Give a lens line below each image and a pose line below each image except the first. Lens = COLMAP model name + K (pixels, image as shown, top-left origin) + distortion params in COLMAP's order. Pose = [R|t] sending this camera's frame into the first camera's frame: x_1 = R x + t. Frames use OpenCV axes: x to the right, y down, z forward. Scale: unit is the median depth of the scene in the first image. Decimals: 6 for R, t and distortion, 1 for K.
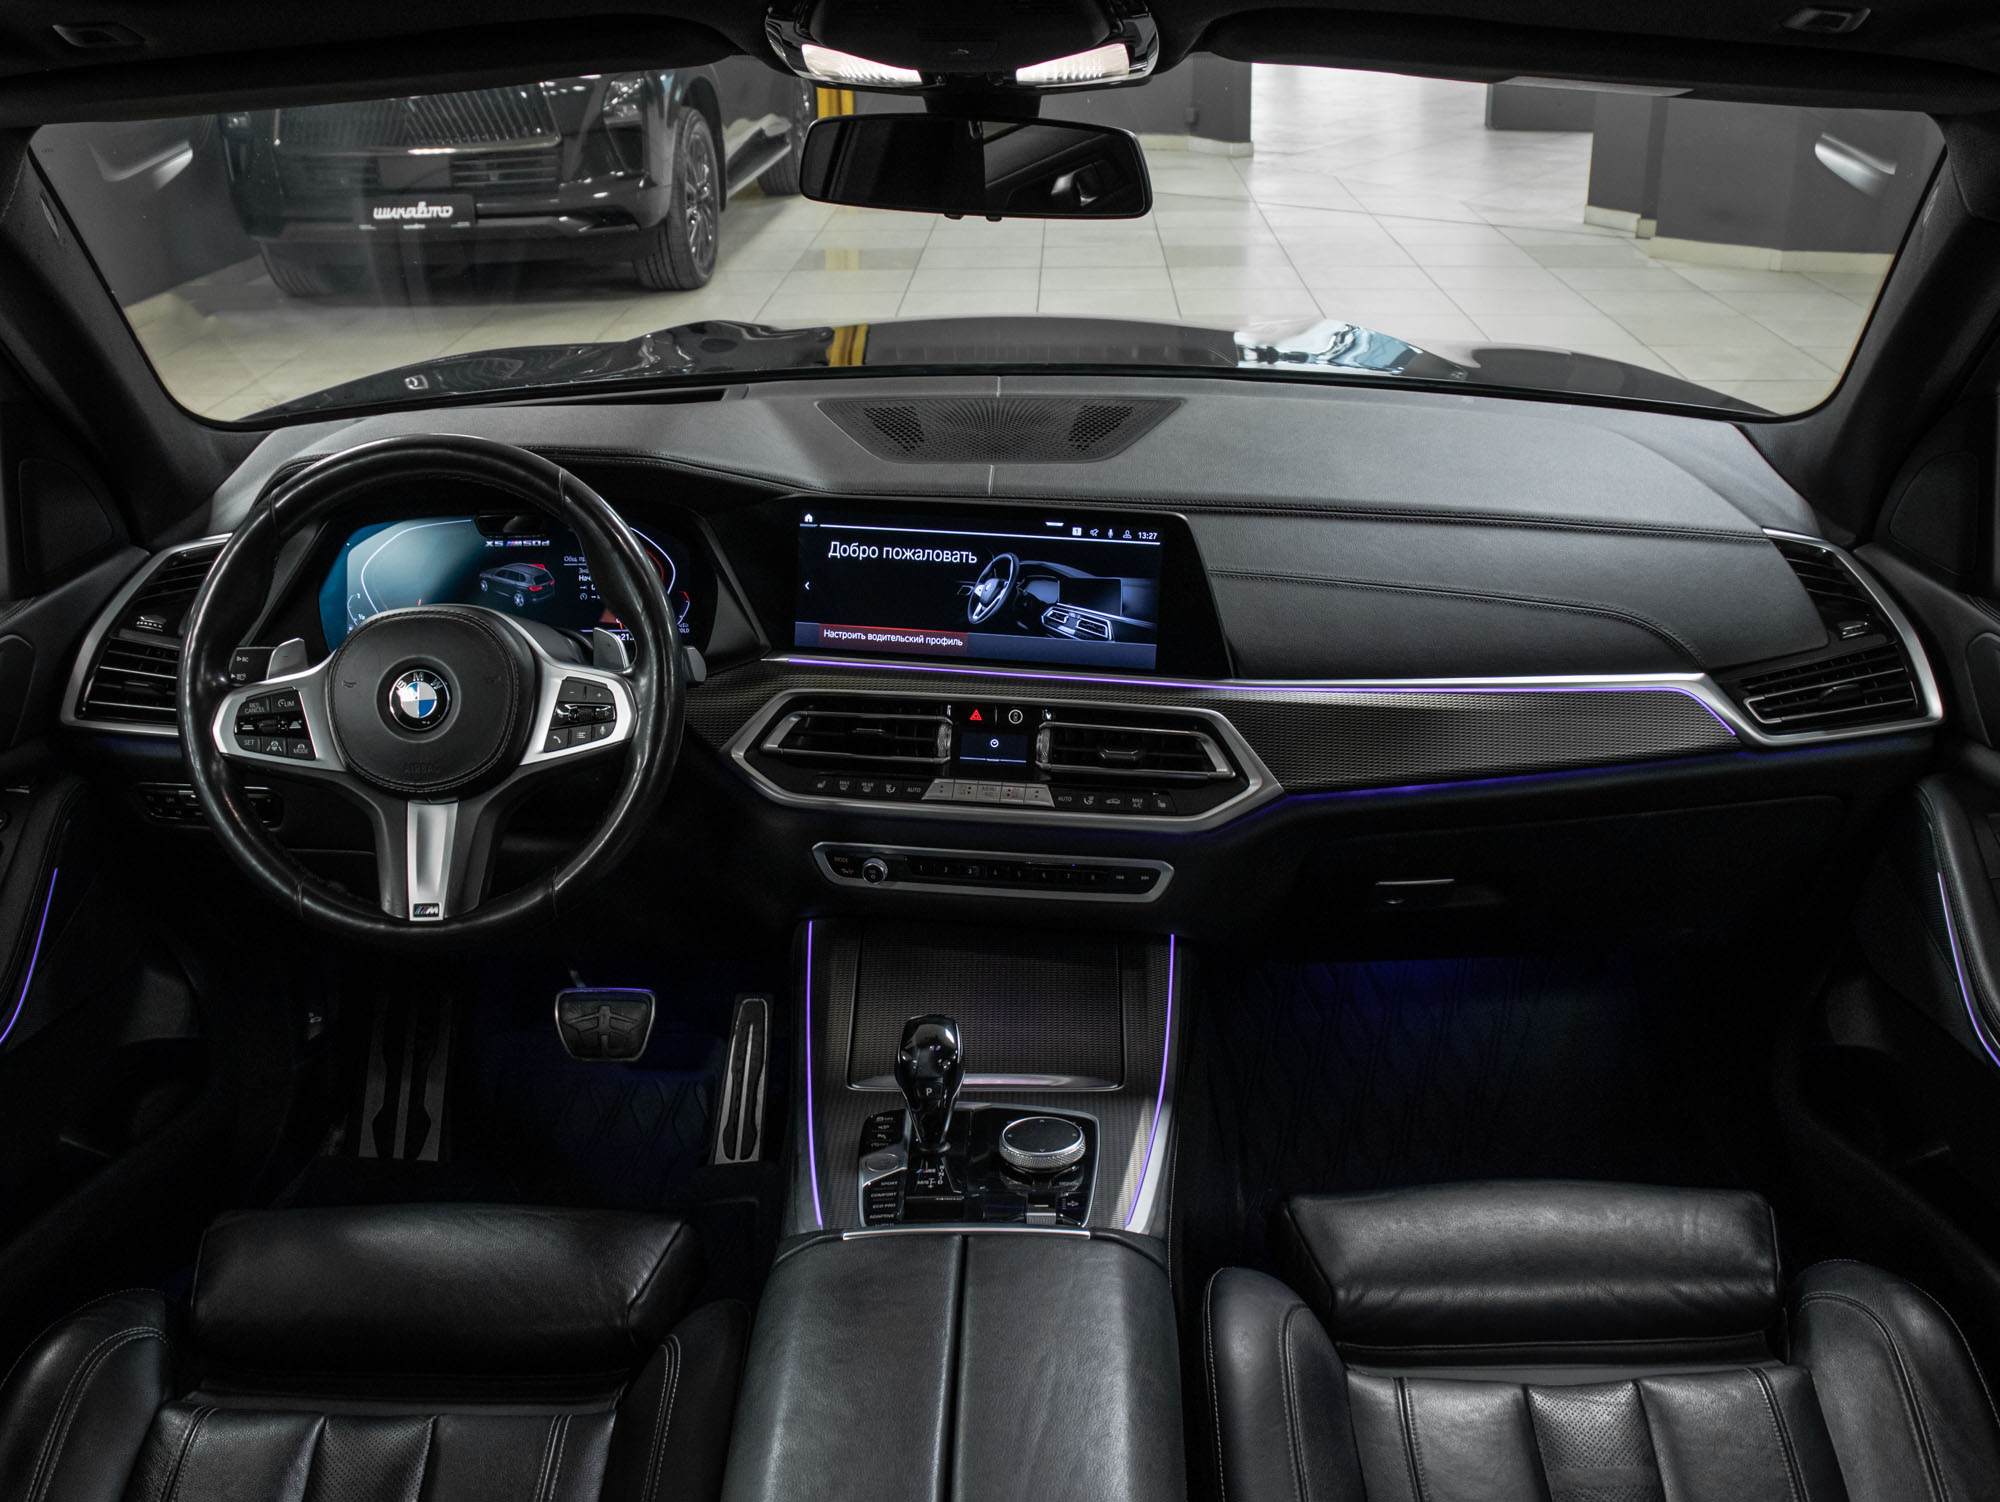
lens RADIAL K [[1931.3, 0, 1000.0], [0, 1931.3, 751.0], [0, 0, 1]] dist [-0.113471, 0.037234]
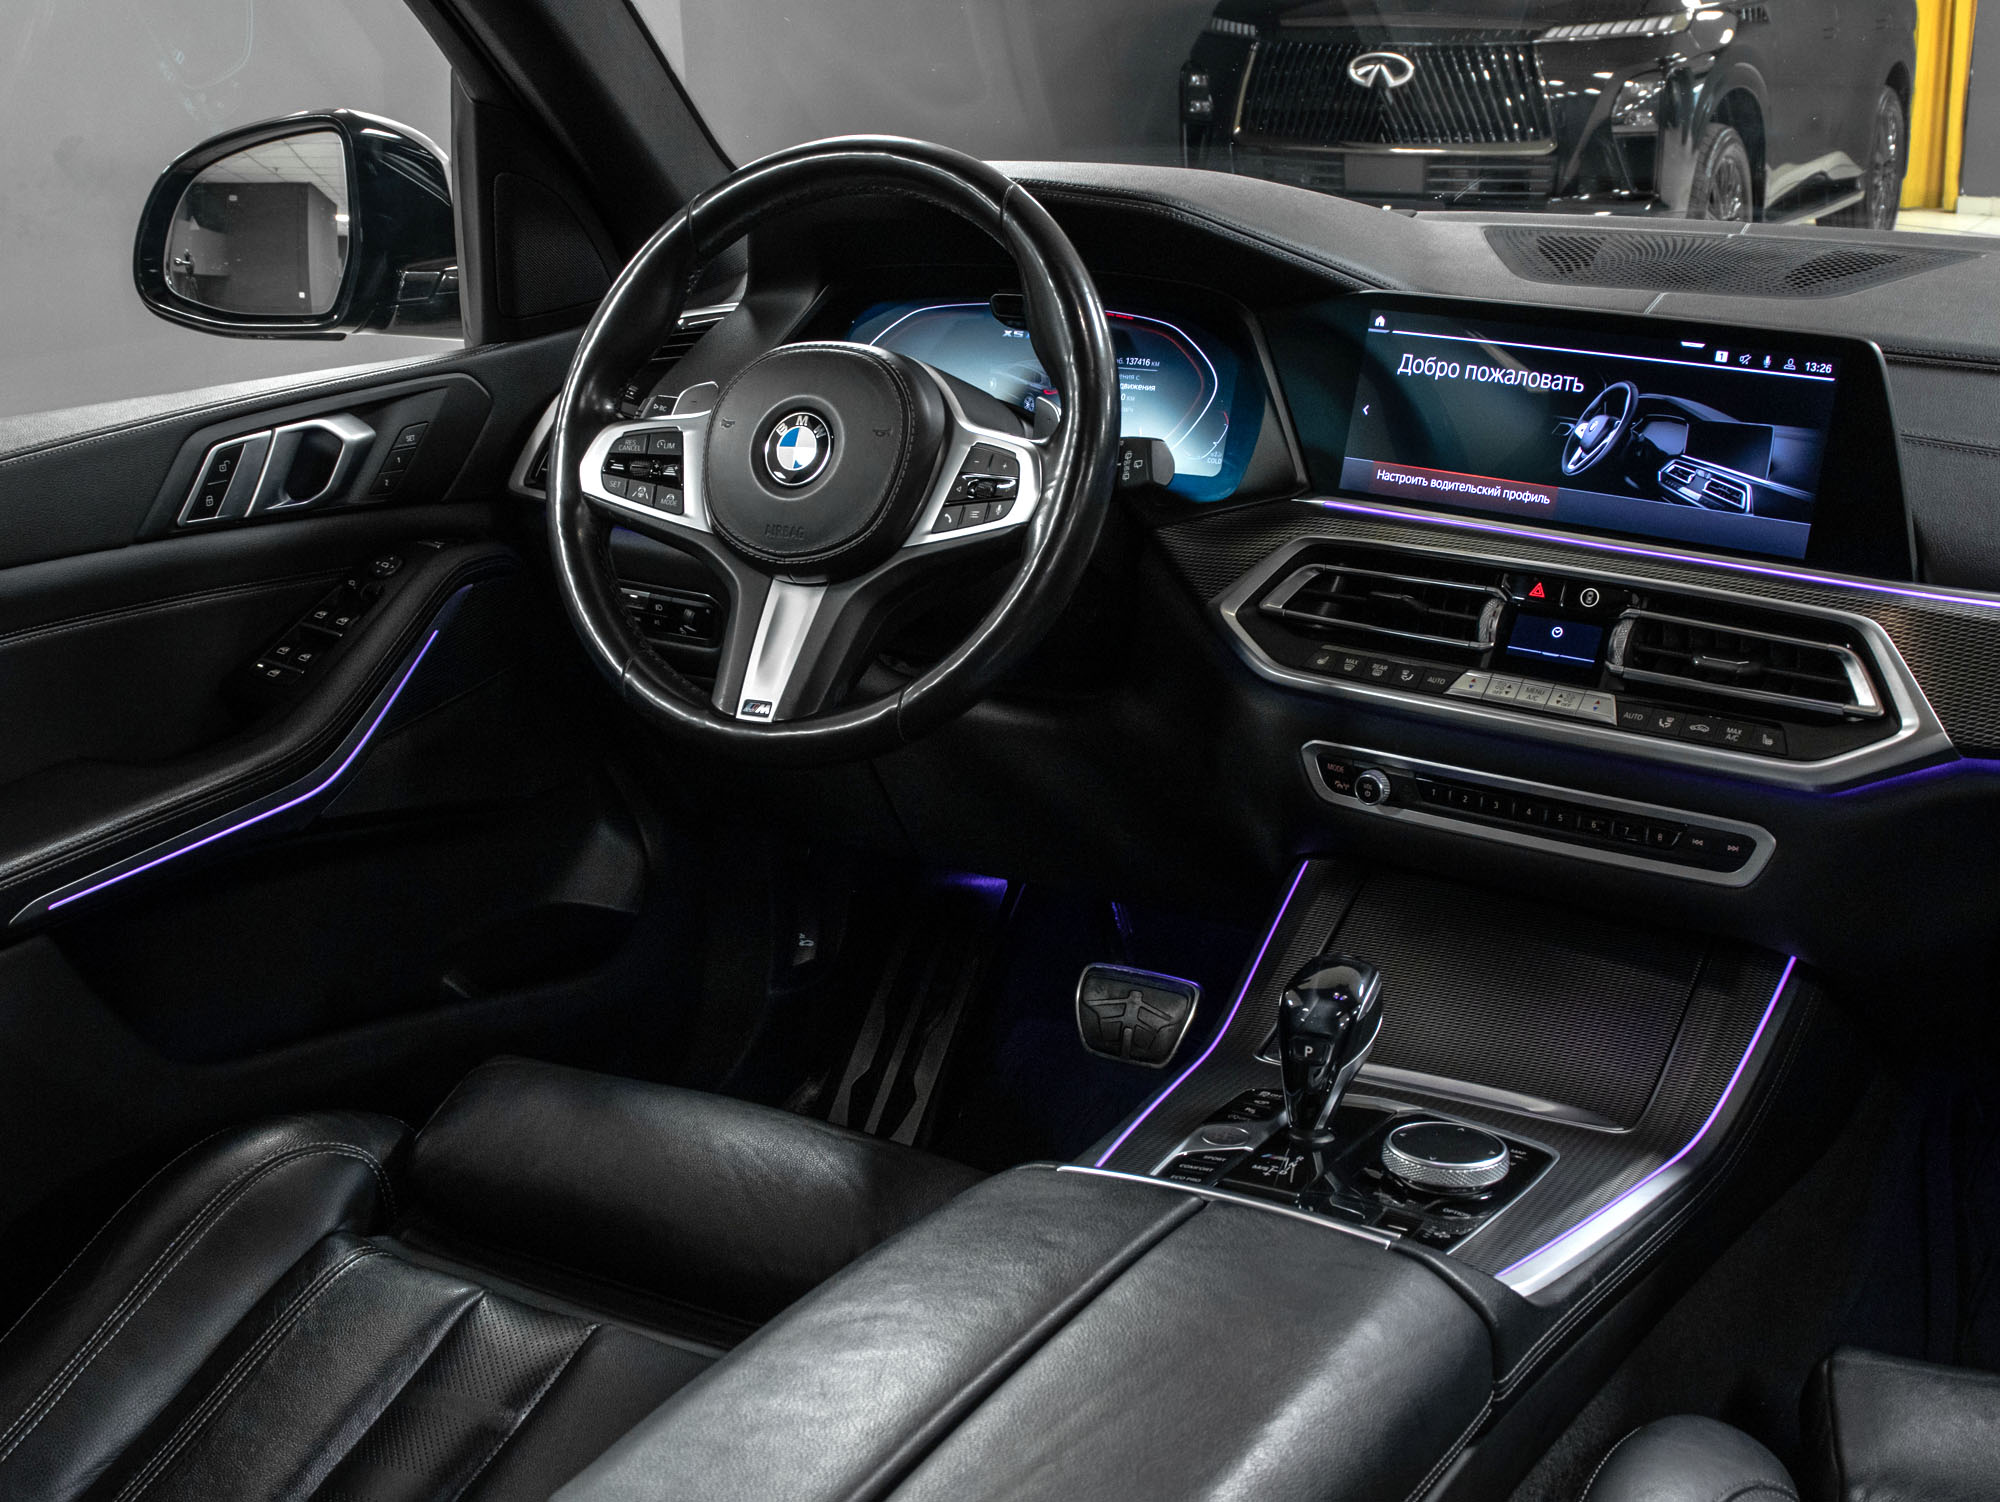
lens RADIAL K [[2308.4, 0, 1112.1], [0, 2308.4, 745.0], [0, 0, 1]] dist [-0.154605, 0.123237]
pose [[0.902099, 0.138074, -0.408844, 0.199467], [-0.172158, 0.983920, -0.047575, 0.104725], [0.395701, 0.113303, 0.911363, 0.167628]]
